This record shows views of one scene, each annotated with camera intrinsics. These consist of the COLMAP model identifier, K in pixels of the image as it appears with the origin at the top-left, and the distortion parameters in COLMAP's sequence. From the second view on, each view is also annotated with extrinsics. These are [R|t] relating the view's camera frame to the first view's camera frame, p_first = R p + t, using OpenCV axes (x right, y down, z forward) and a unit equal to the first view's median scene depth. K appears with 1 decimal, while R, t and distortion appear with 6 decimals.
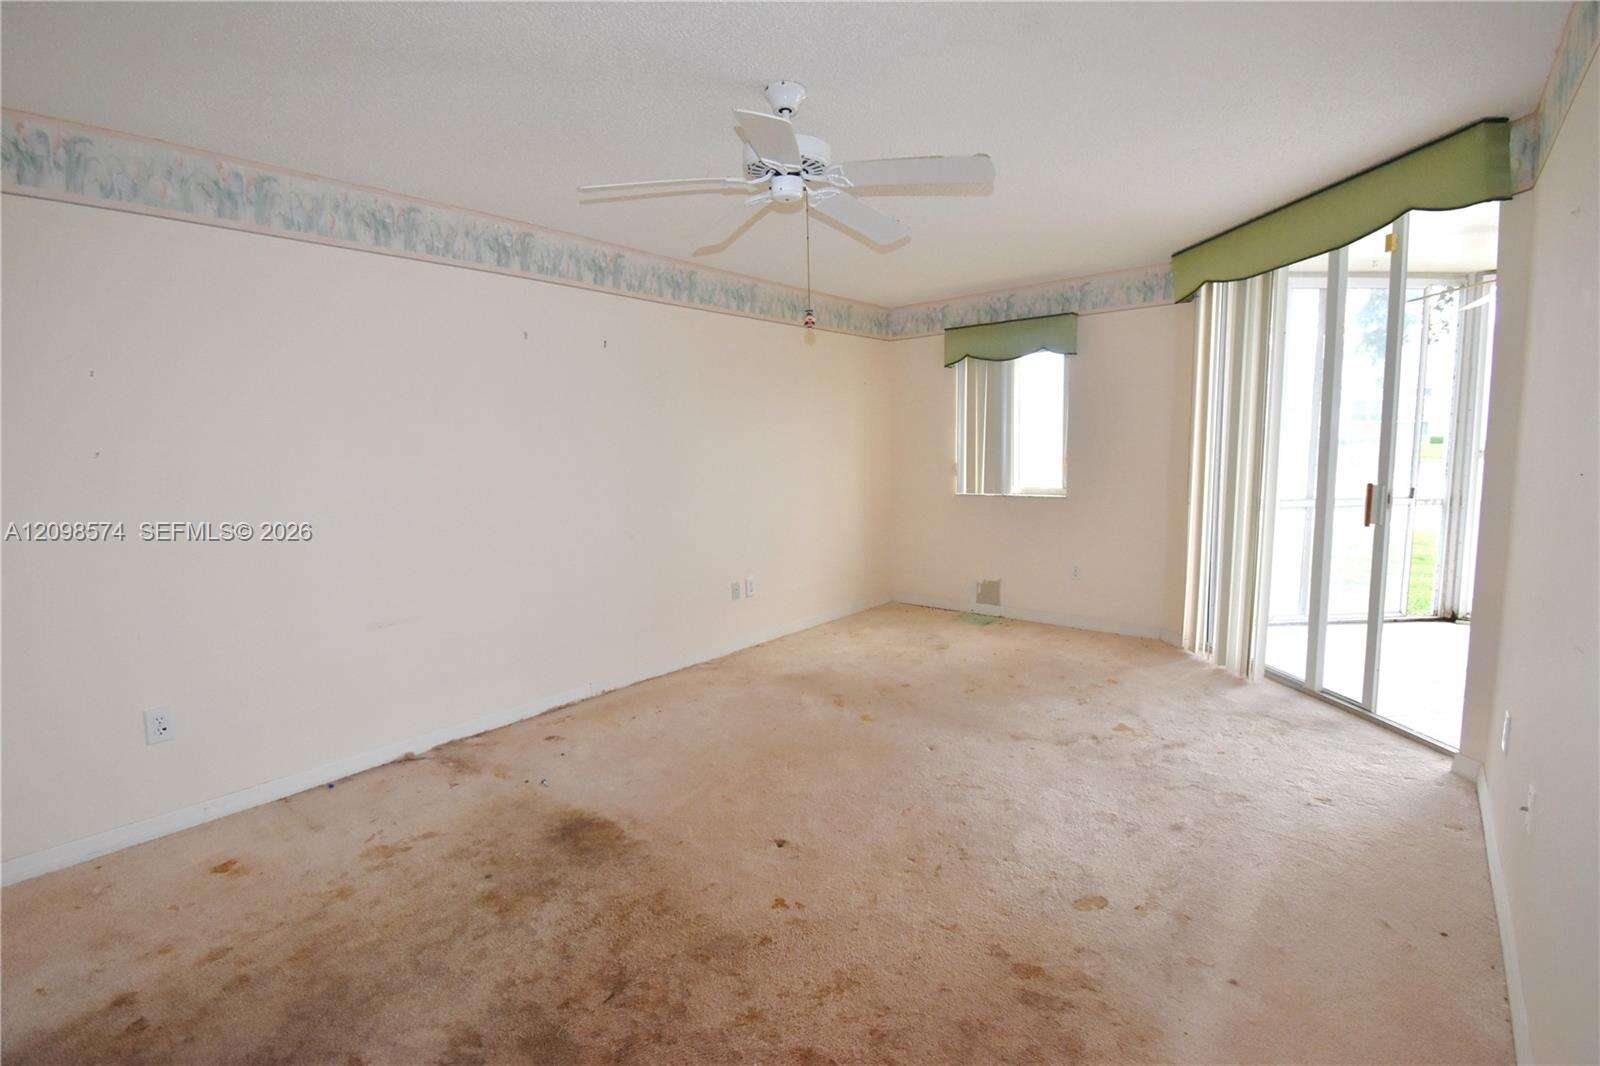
lens RADIAL K [[695.5, 0, 778.6], [0, 695.5, 513.8], [0, 0, 1]] dist [0.019321, -0.023068]
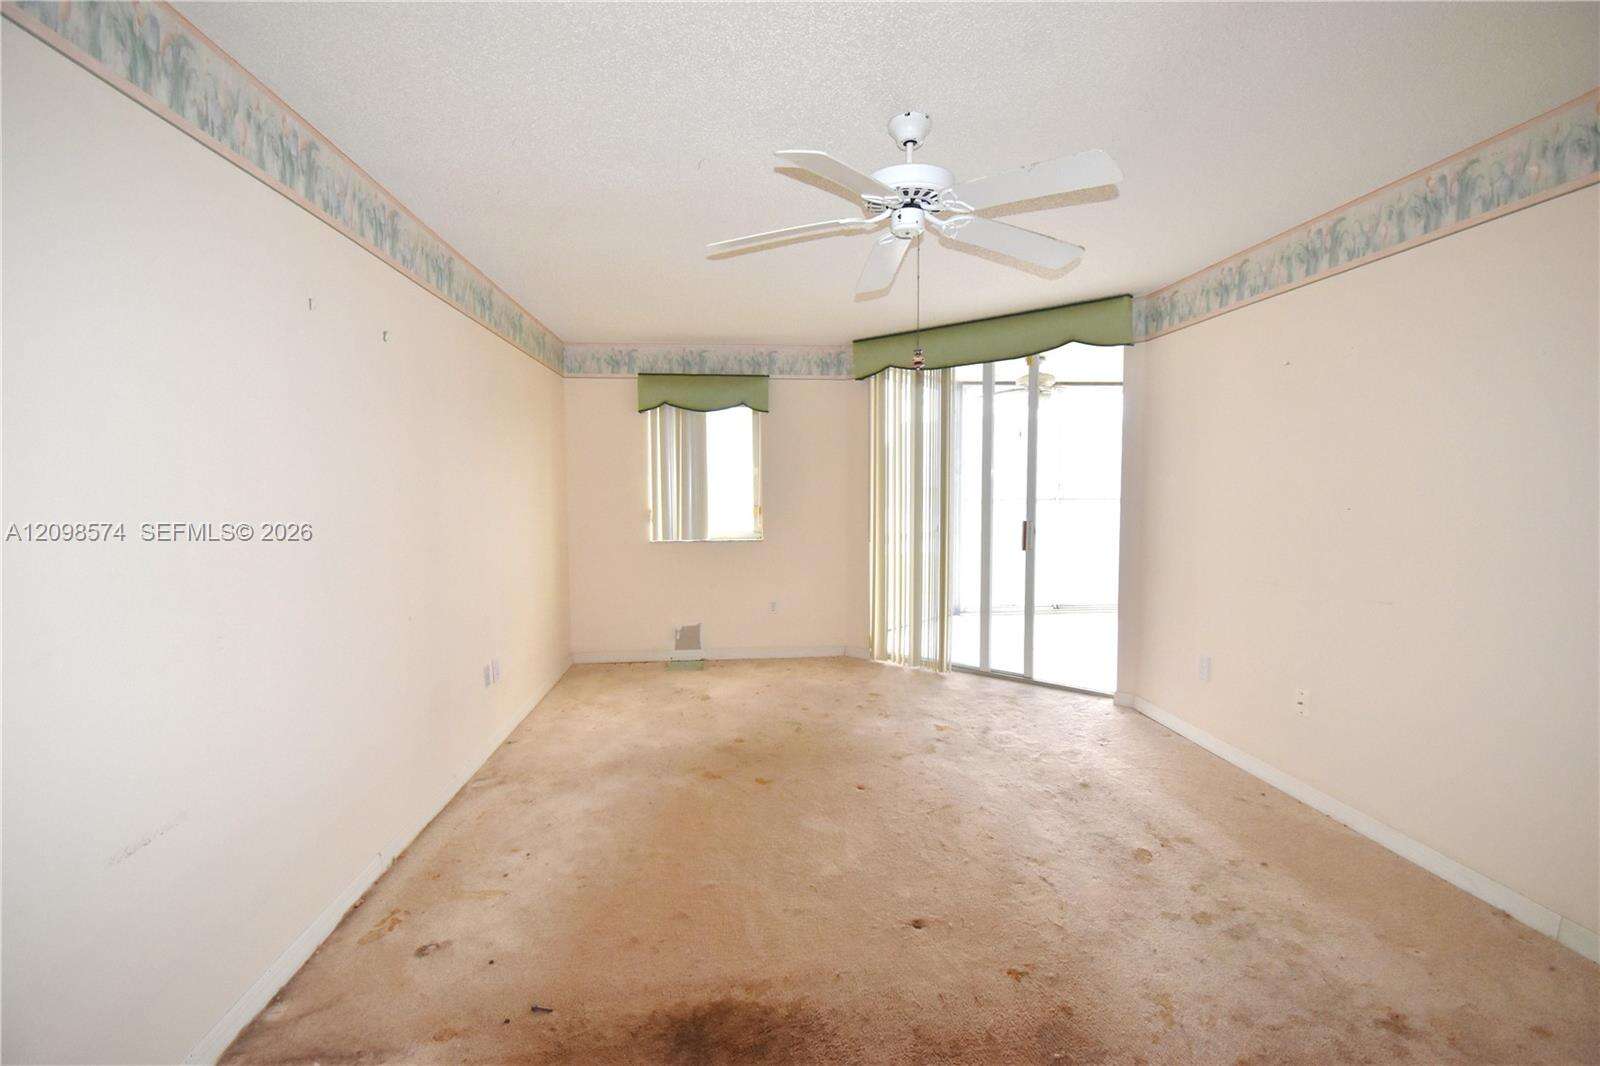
lens RADIAL K [[695.5, 0, 778.6], [0, 695.5, 513.8], [0, 0, 1]] dist [0.019321, -0.023068]
pose [[0.717081, -0.009174, 0.696930, -0.369365], [0.057767, 0.997255, -0.046310, -0.013749], [-0.694592, 0.073468, 0.715642, 0.213438]]
